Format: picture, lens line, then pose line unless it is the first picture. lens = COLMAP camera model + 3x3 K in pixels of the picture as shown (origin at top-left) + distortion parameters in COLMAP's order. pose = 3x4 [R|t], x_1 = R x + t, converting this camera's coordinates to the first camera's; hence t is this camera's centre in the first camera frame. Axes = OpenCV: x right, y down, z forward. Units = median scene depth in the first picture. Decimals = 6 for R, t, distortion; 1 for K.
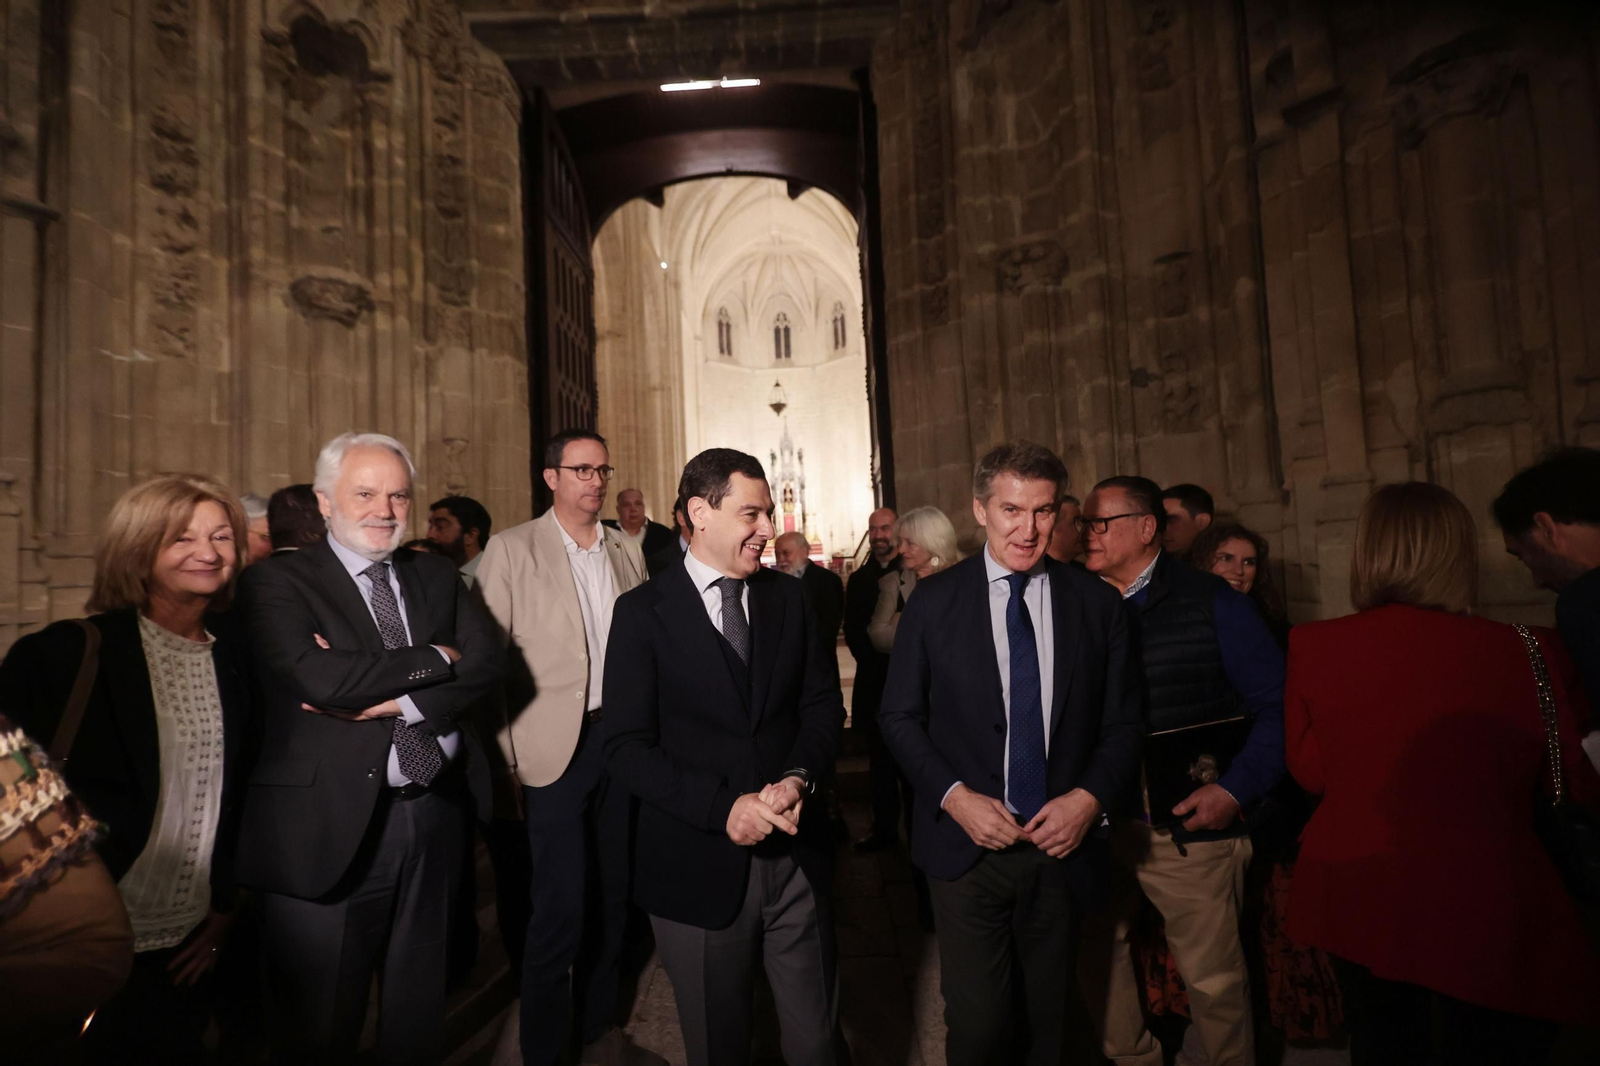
lens RADIAL K [[735.1, 0, 796.4], [0, 735.1, 533.7], [0, 0, 1]] dist [-0.006718, 0.000992]
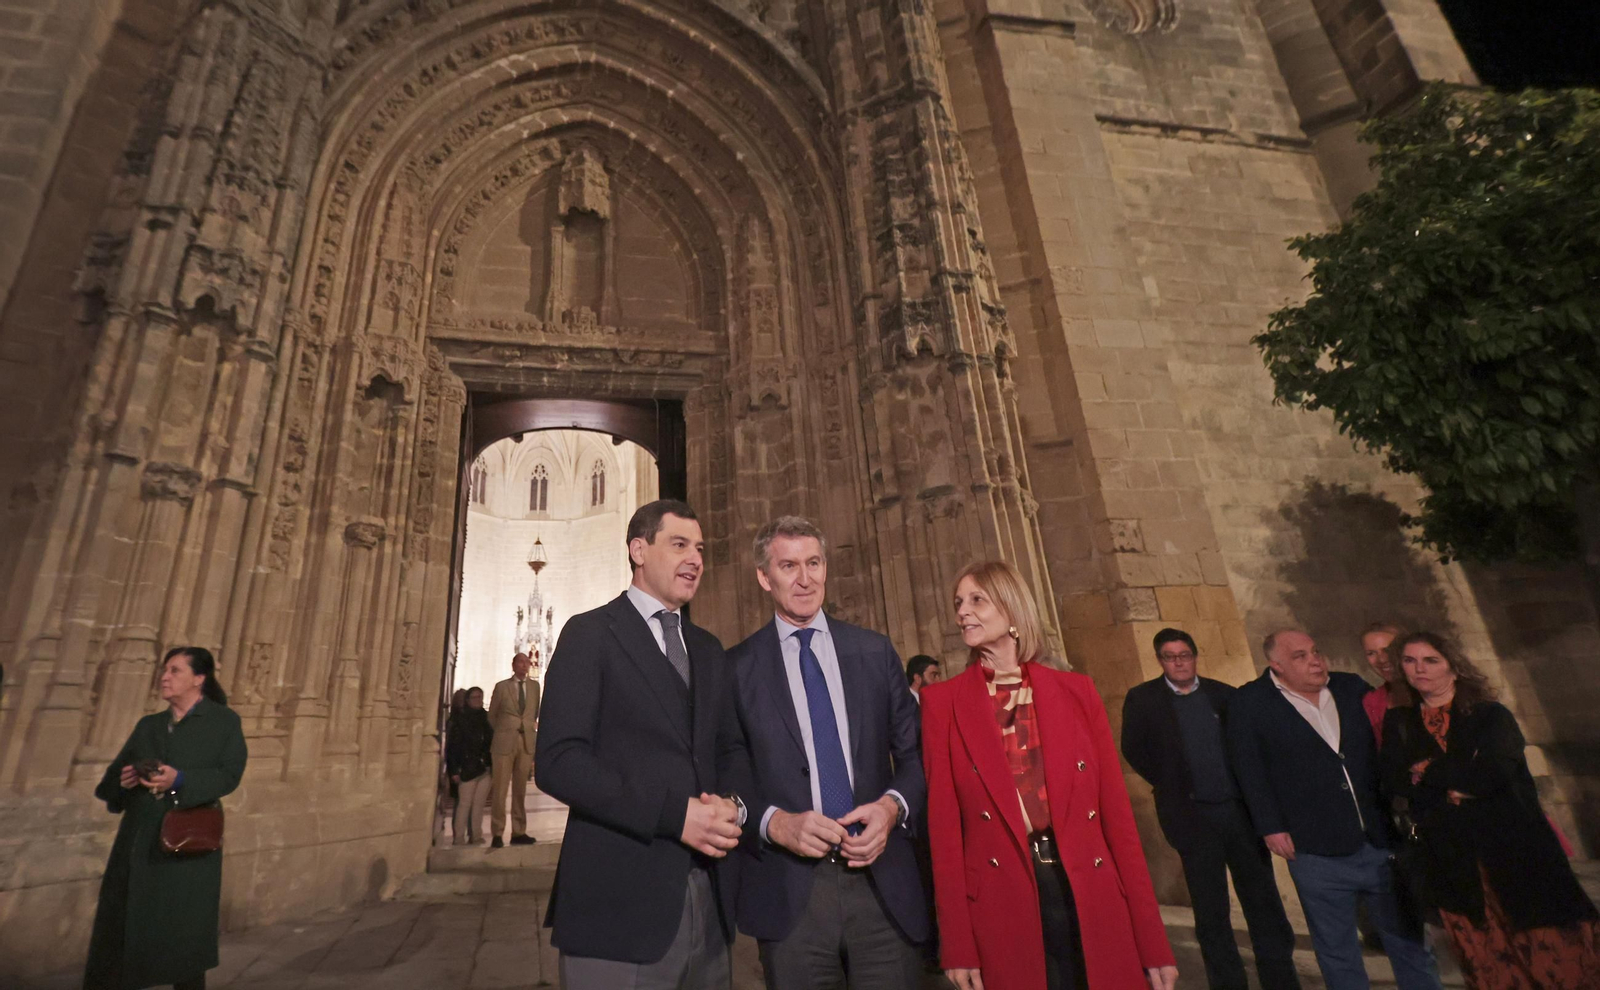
lens RADIAL K [[819.9, 0, 701.9], [0, 819.9, 389.5], [0, 0, 1]] dist [-0.008610, 0.004620]
pose [[0.977639, 0.094008, 0.188107, -0.228824], [-0.019304, 0.930857, -0.364873, 0.026070], [-0.209402, 0.353083, 0.911857, -0.786297]]
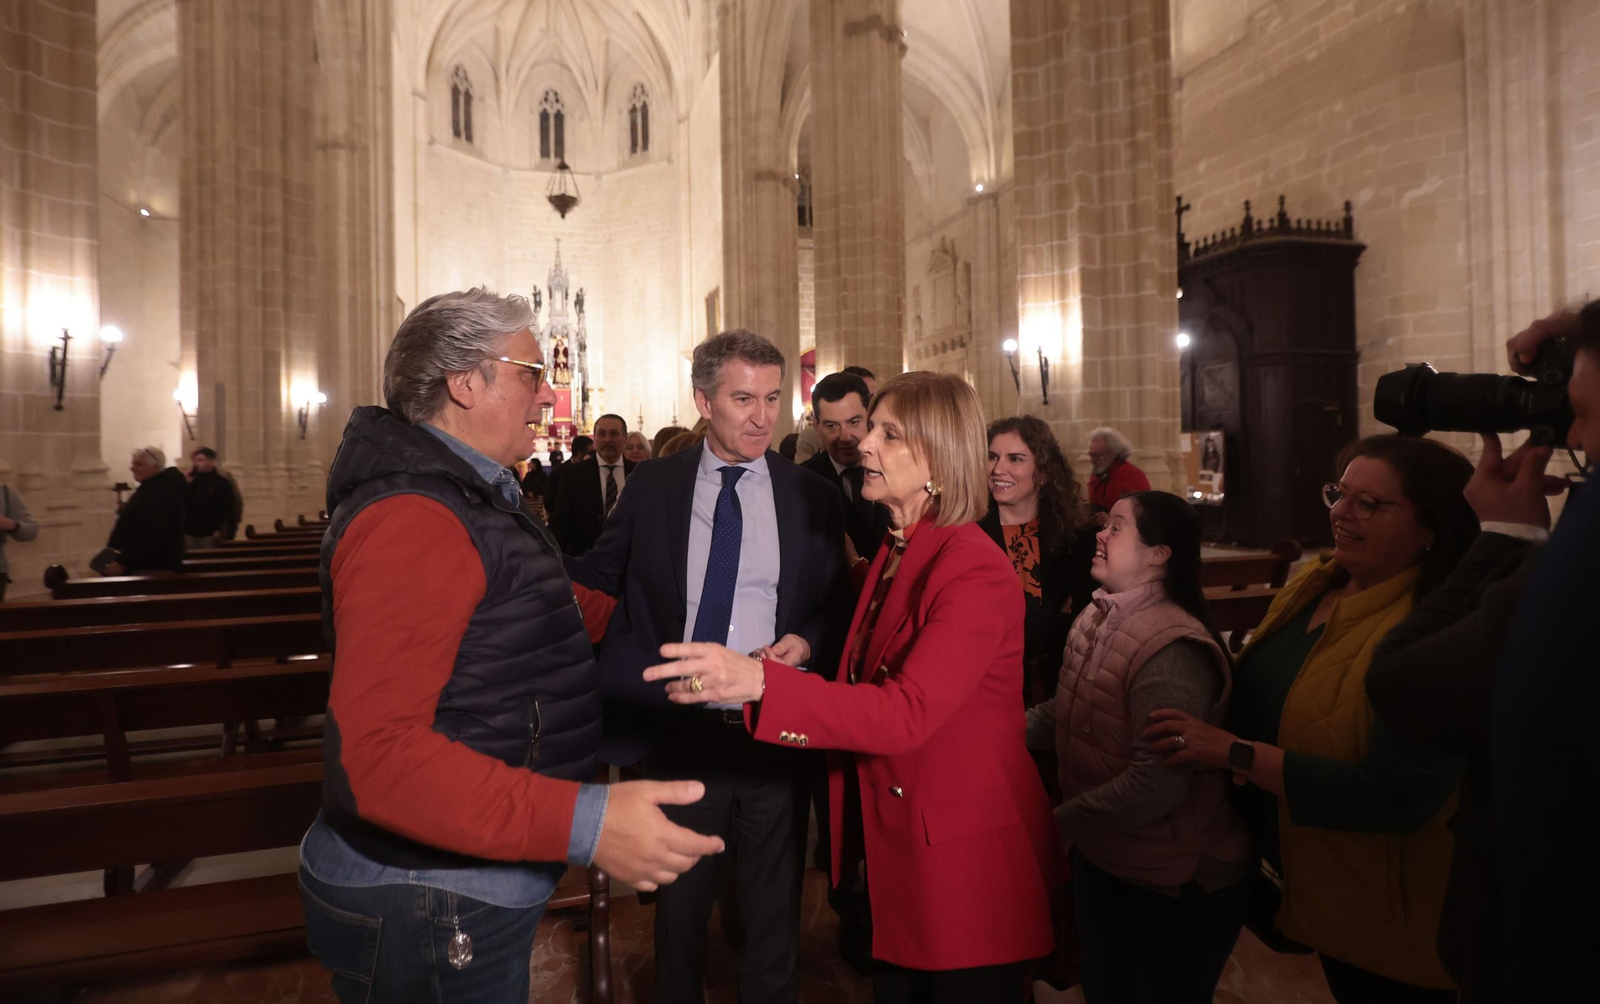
lens RADIAL K [[844.9, 0, 768.9], [0, 844.9, 448.6], [0, 0, 1]] dist [-0.006736, -0.000844]
pose [[0.961696, 0.030120, 0.272457, -0.273284], [-0.036911, 0.999122, 0.019834, 0.042682], [-0.271621, -0.029131, 0.961963, 1.780015]]
